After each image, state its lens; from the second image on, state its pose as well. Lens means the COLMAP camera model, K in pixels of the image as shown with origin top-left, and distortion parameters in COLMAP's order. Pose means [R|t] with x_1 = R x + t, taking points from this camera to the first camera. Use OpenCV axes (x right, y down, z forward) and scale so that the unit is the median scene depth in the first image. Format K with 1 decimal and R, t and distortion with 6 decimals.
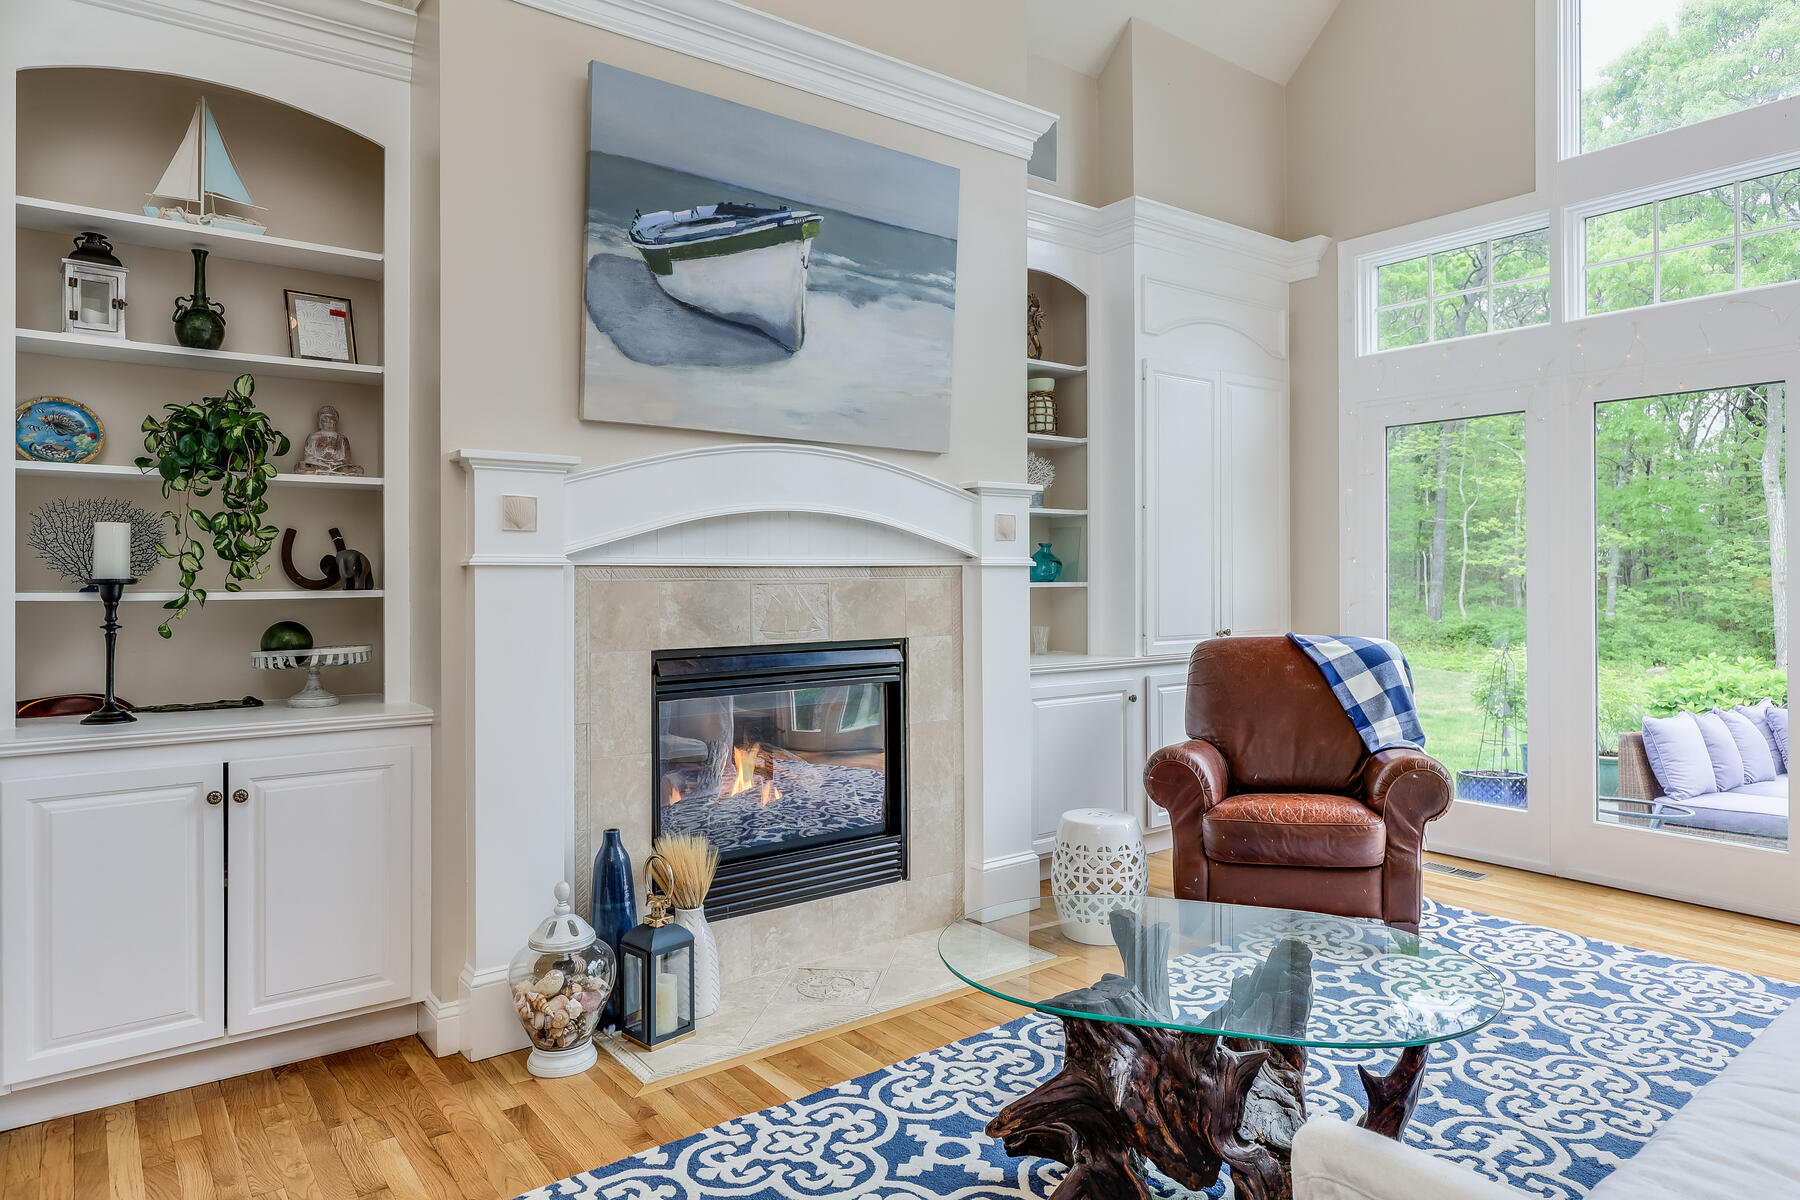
lens RADIAL K [[1101.7, 0, 934.1], [0, 1101.7, 568.3], [0, 0, 1]] dist [-0.000683, 0.000824]
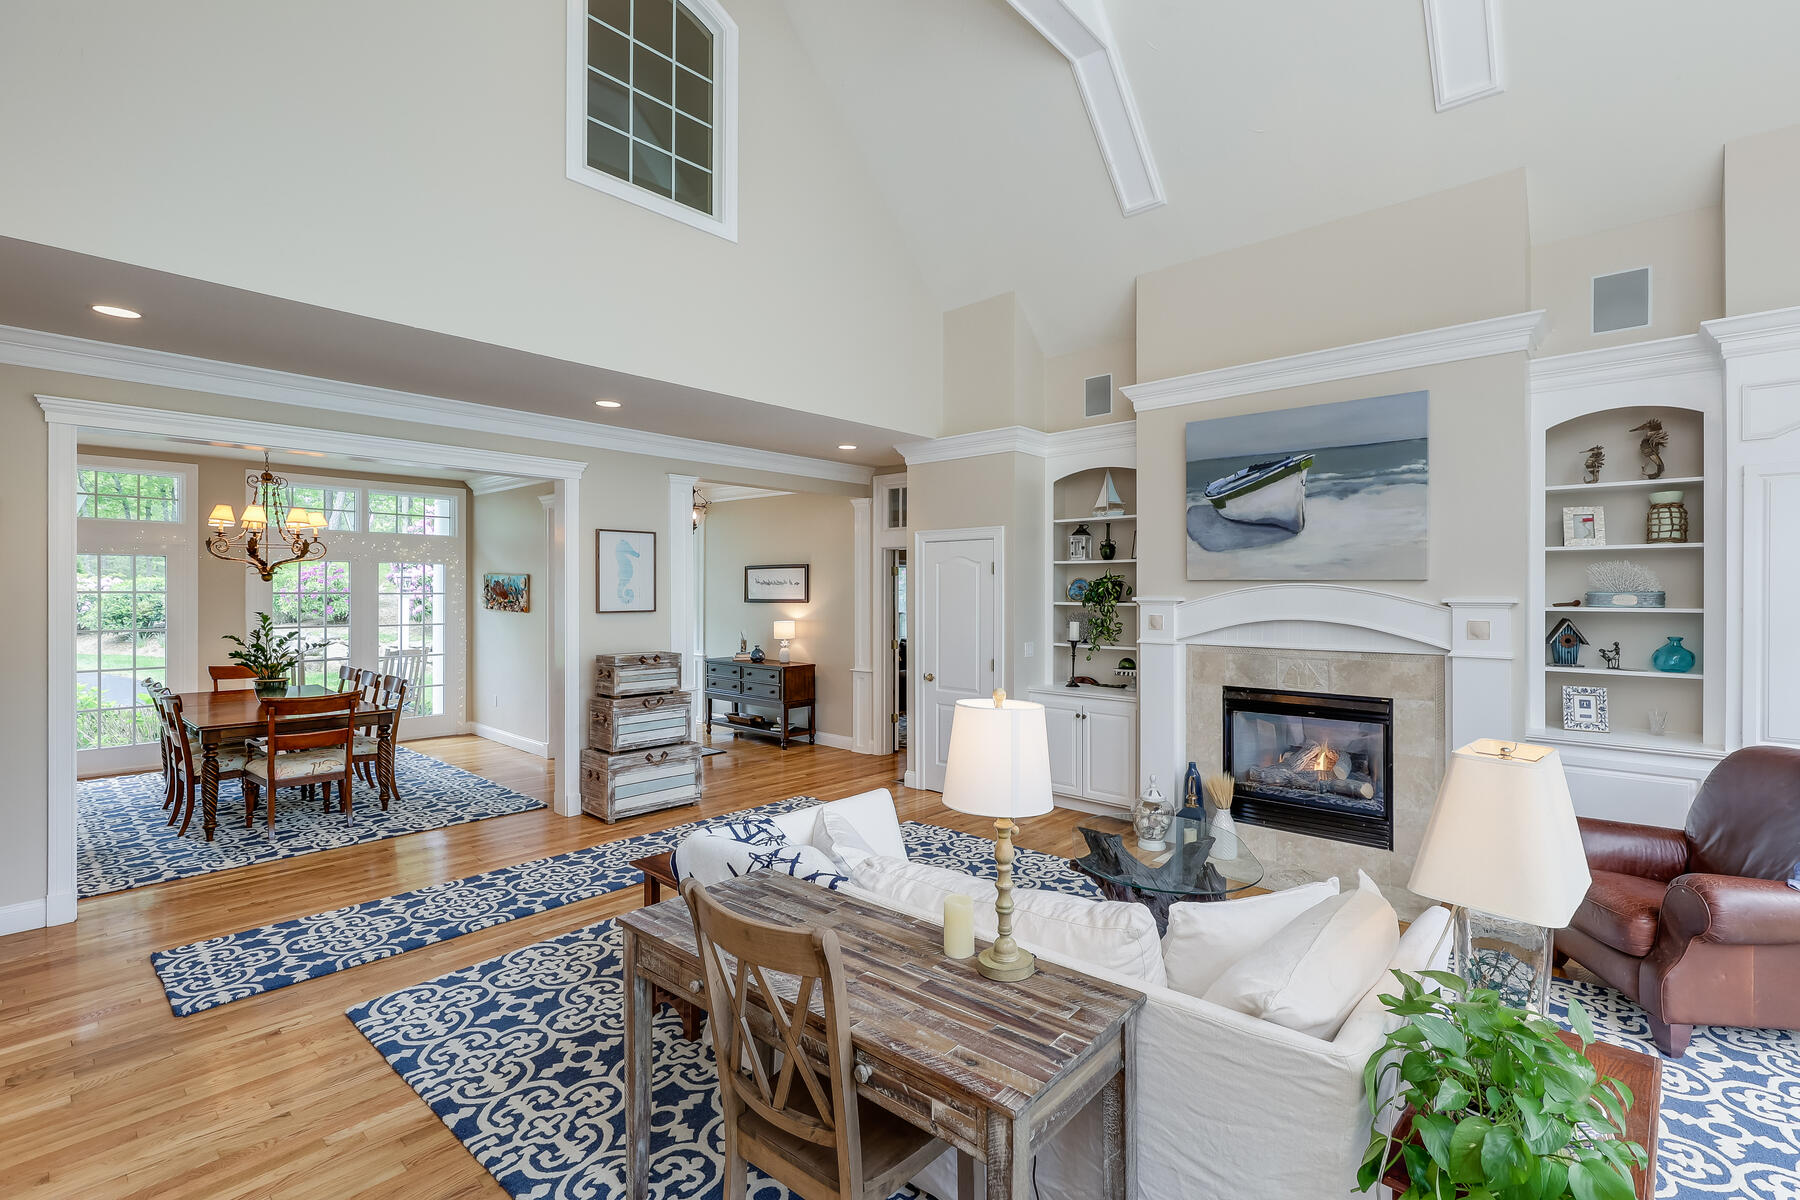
lens RADIAL K [[809.1, 0, 928.0], [0, 809.1, 588.4], [0, 0, 1]] dist [-0.000405, 0.000838]
pose [[0.184253, -0.000959, -0.982878, 1.141247], [0.002309, 0.999997, -0.000543, -0.109836], [0.982876, -0.002170, 0.184255, 0.152795]]
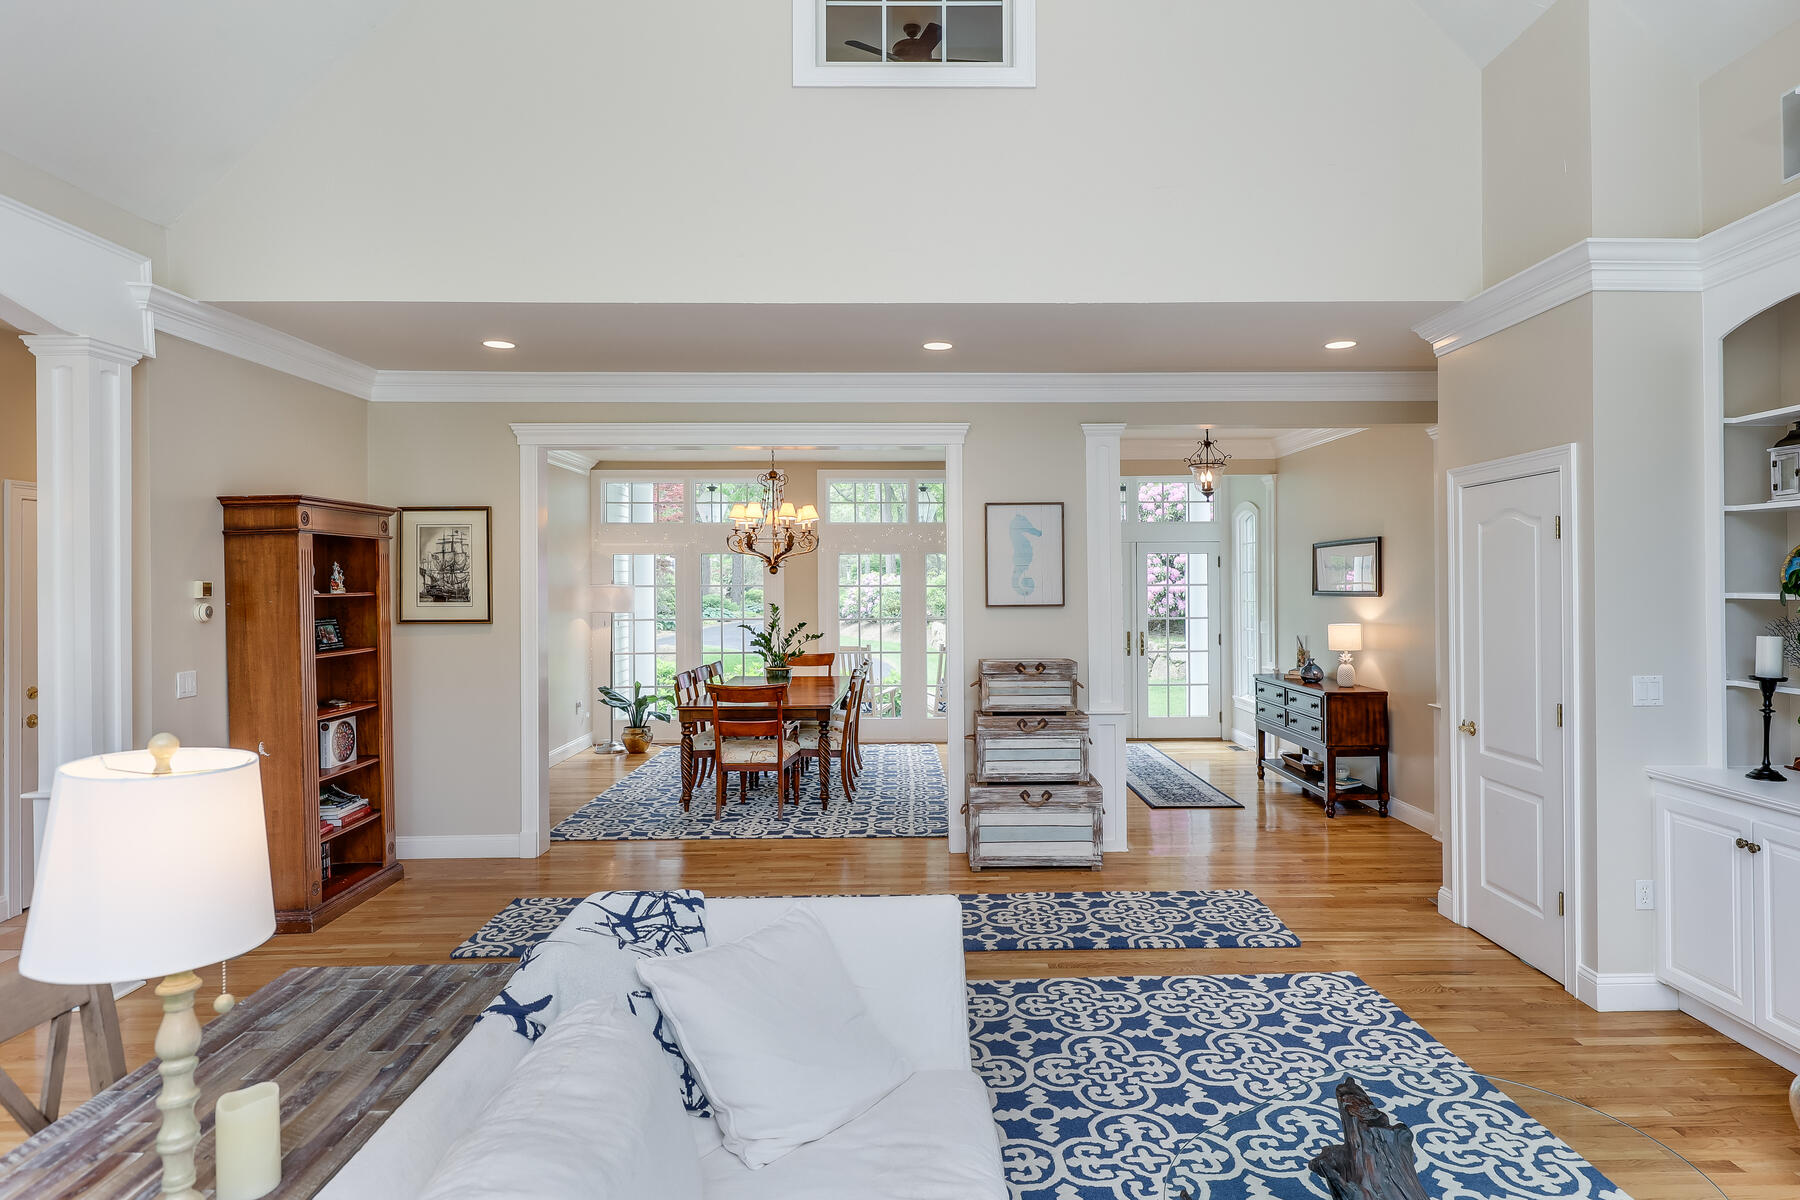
lens RADIAL K [[996.9, 0, 924.1], [0, 996.9, 581.8], [0, 0, 1]] dist [-0.002736, -0.003033]
pose [[-0.602035, 0.002425, -0.798466, 0.738768], [0.011719, 0.999915, -0.005800, -0.094834], [0.798383, -0.012849, -0.602012, 0.743631]]
